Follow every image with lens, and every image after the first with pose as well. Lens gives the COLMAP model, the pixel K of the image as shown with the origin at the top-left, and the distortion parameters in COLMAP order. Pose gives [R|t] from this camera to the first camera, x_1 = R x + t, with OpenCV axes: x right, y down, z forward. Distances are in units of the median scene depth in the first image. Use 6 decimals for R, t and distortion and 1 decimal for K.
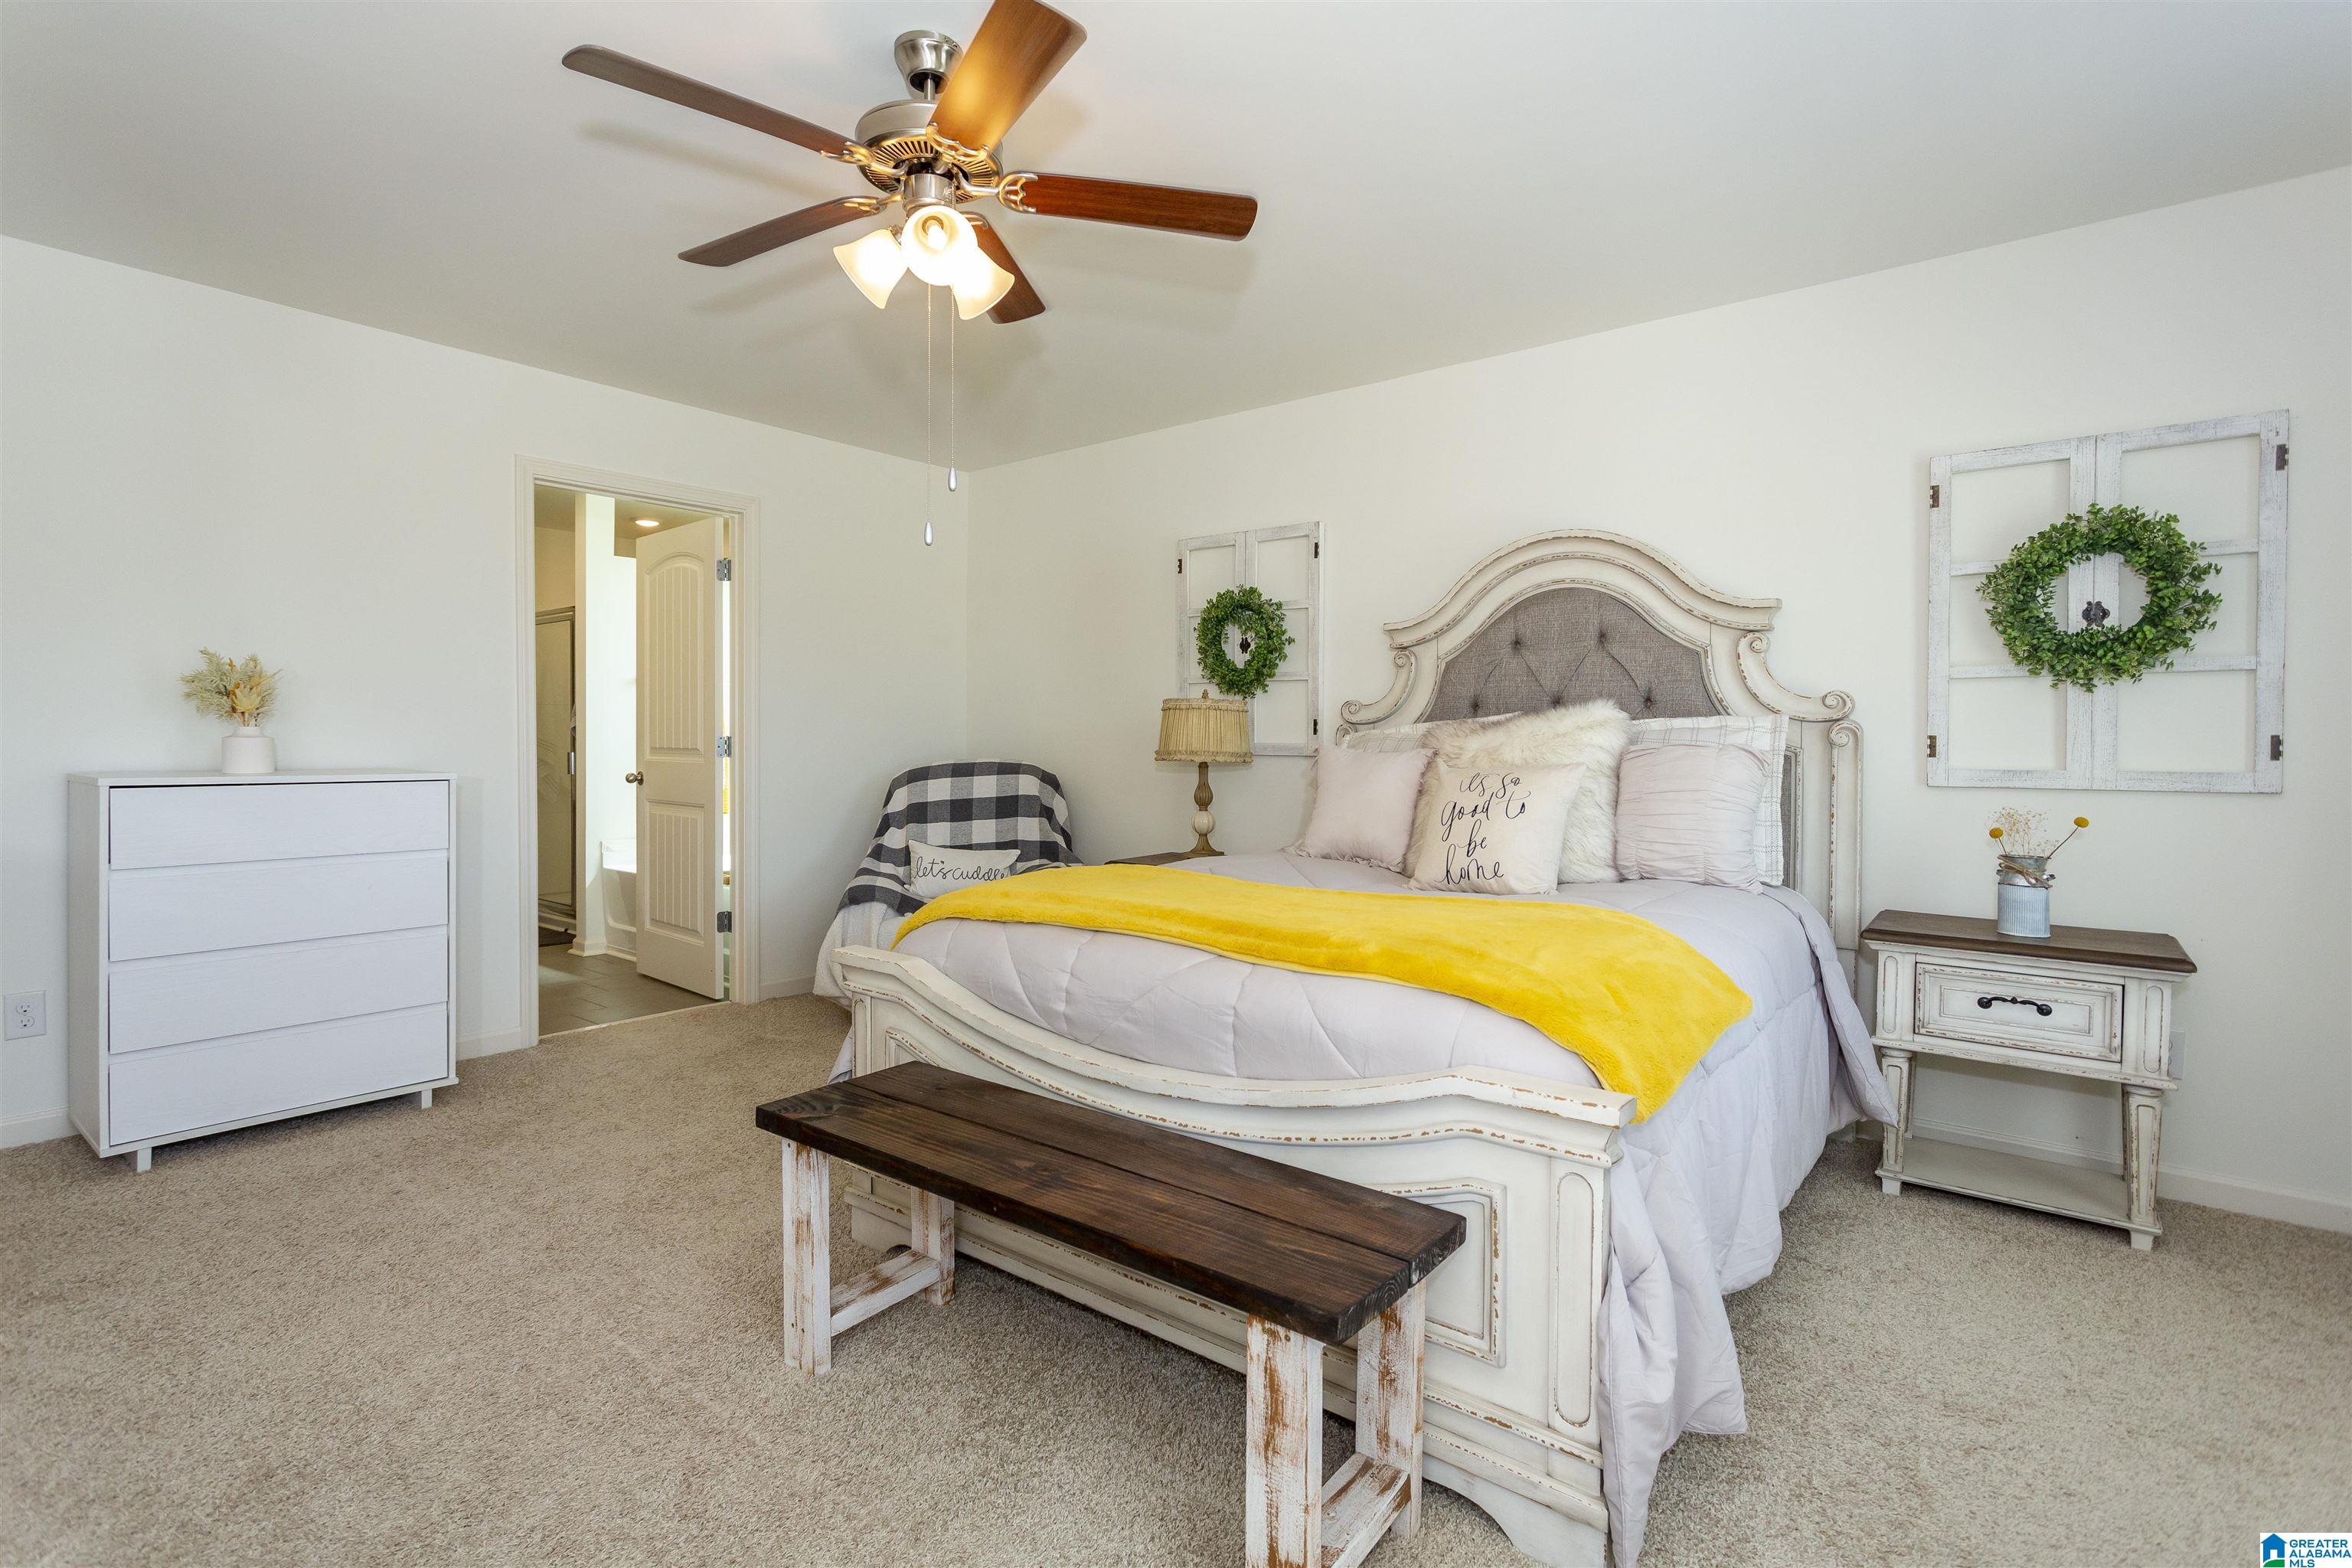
lens RADIAL K [[1136.7, 0, 1172.0], [0, 1136.7, 766.4], [0, 0, 1]] dist [0.000655, 0.001036]
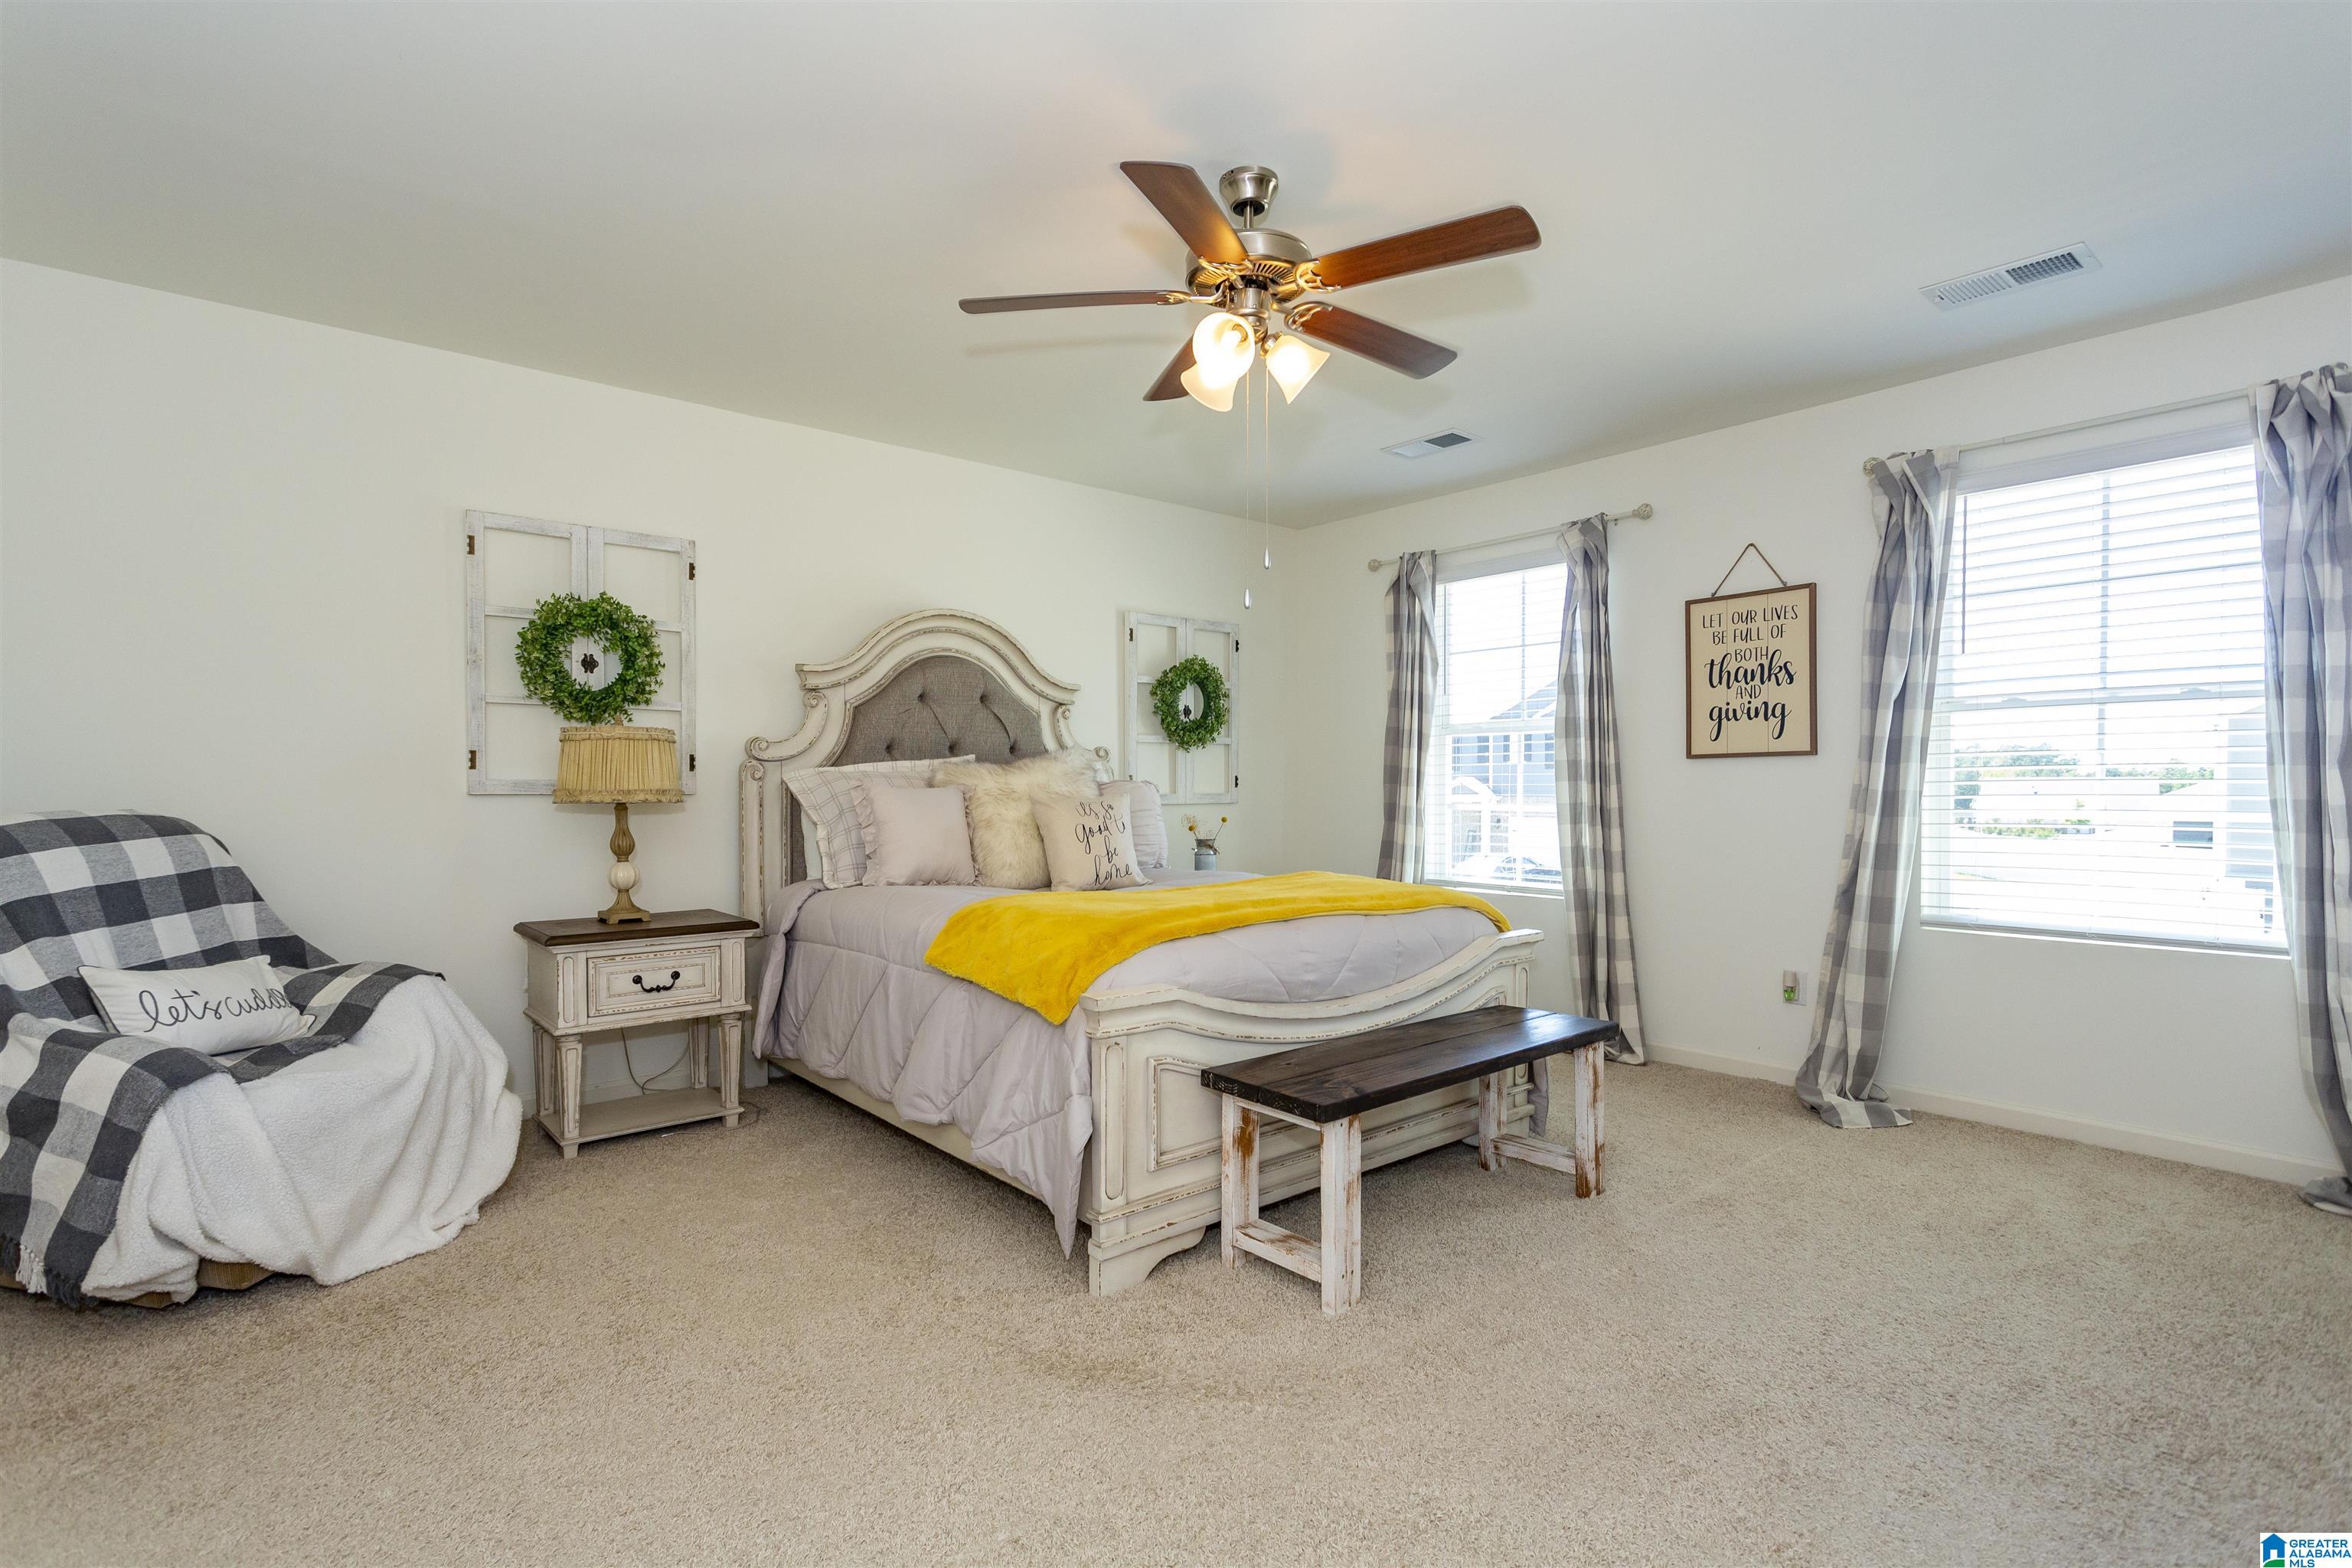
lens RADIAL K [[1152.7, 0, 1176.0], [0, 1152.7, 784.0], [0, 0, 1]] dist [0.001545, 0.000432]
pose [[0.176078, -0.006100, 0.984357, -0.847279], [0.019440, 0.999807, 0.002719, -0.014115], [-0.984184, 0.018657, 0.176163, 0.523726]]
